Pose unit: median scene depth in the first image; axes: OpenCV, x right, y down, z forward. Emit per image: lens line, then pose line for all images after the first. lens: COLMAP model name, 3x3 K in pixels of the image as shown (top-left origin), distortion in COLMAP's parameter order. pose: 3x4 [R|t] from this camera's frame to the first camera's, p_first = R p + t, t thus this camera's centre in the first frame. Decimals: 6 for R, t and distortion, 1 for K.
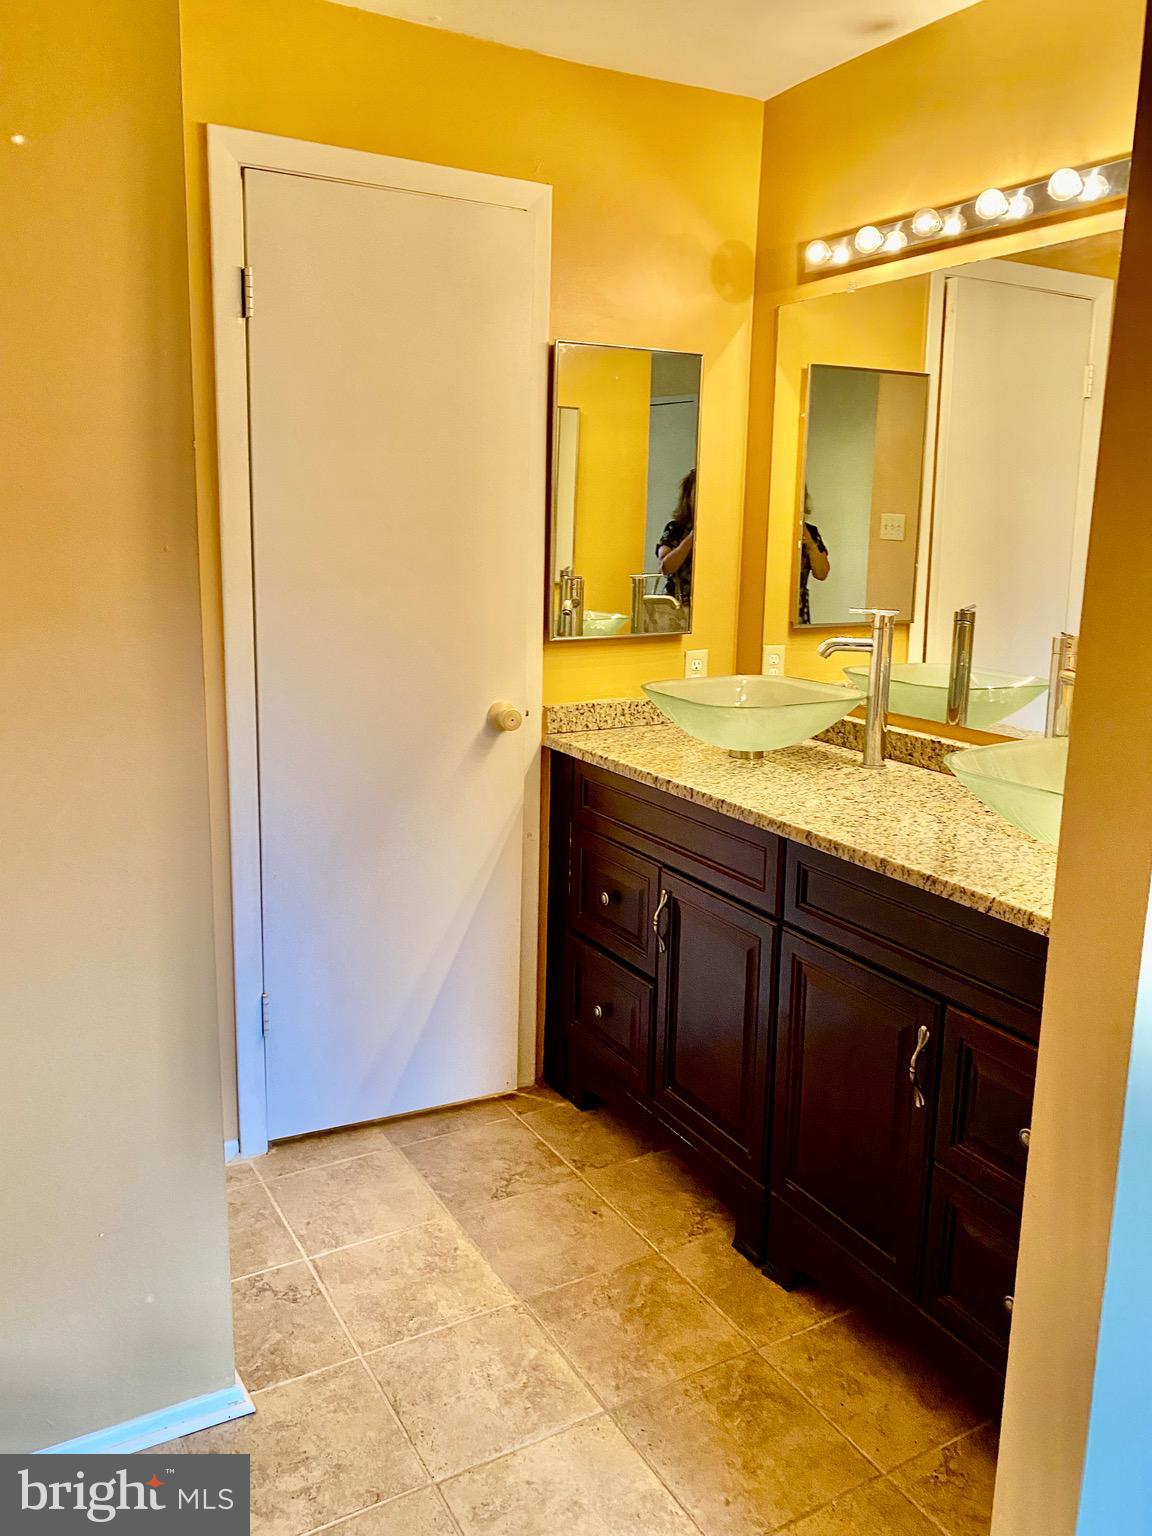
lens RADIAL K [[1183.6, 0, 576.0], [0, 1183.6, 768.0], [0, 0, 1]] dist [0.056927, -0.006560]
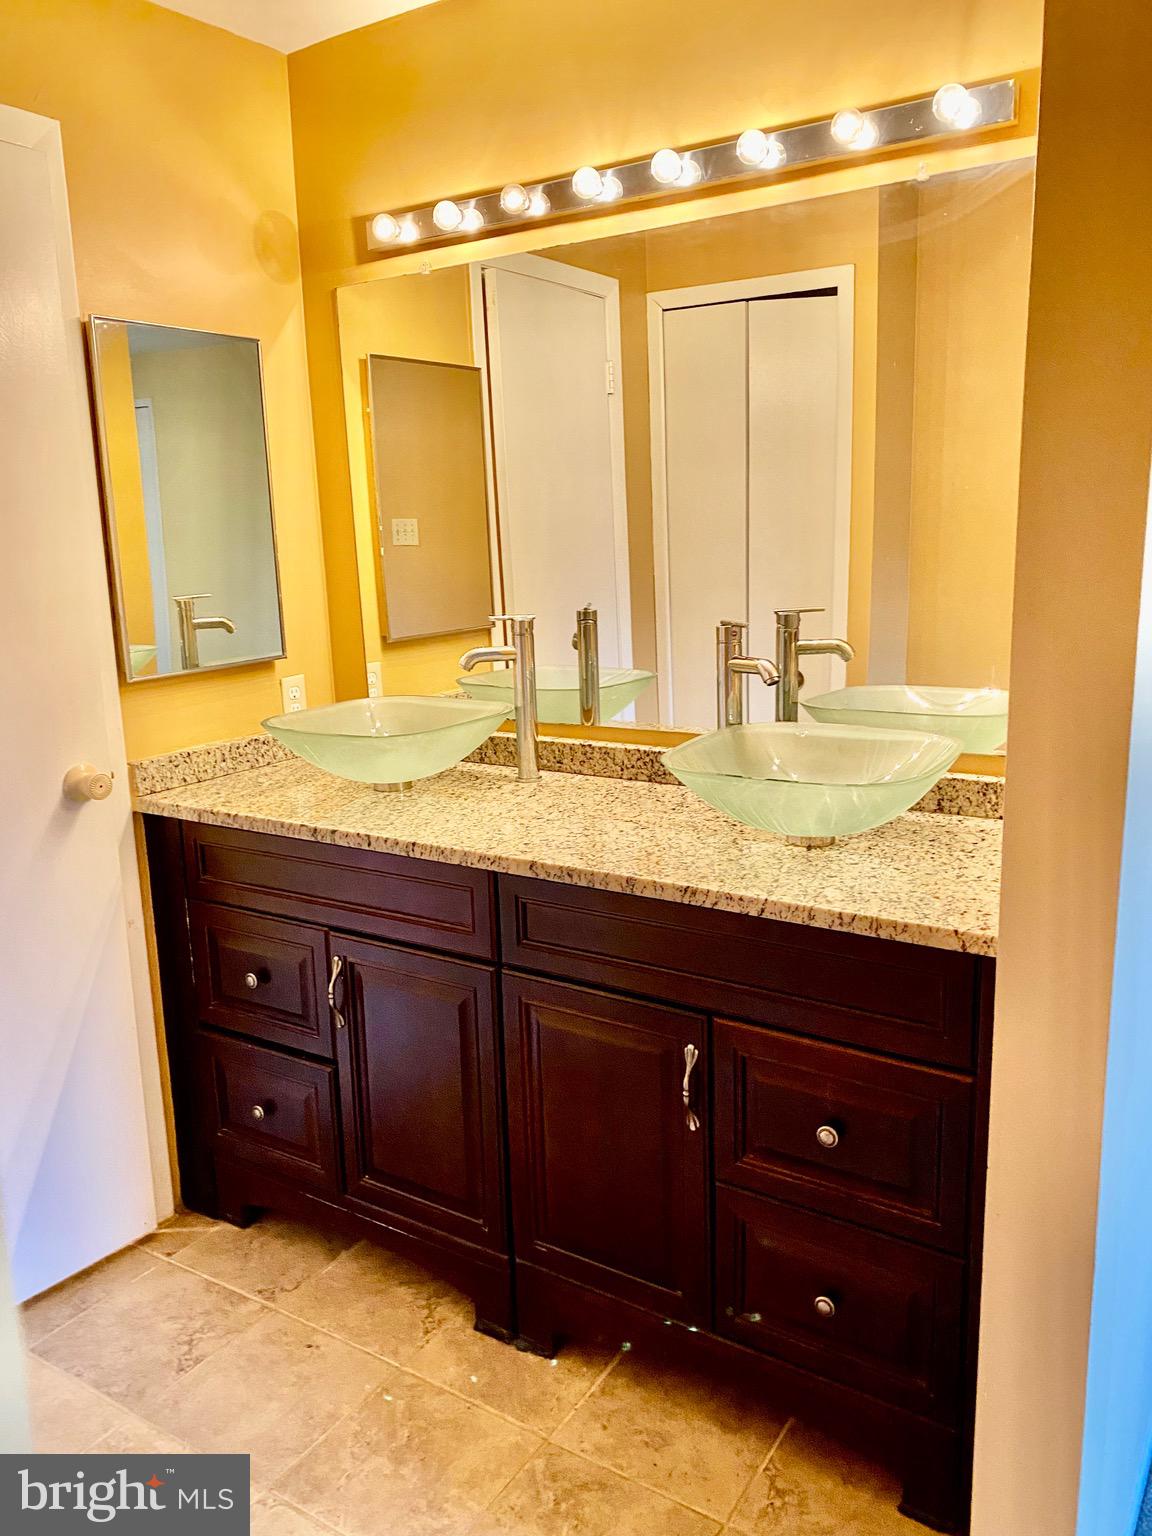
lens RADIAL K [[1185.6, 0, 575.9], [0, 1185.6, 788.5], [0, 0, 1]] dist [0.038097, -0.009206]
pose [[0.893177, -0.144182, 0.425966, -0.119452], [0.142864, 0.989115, 0.035237, -0.022602], [-0.426410, 0.029383, 0.904053, 0.136613]]
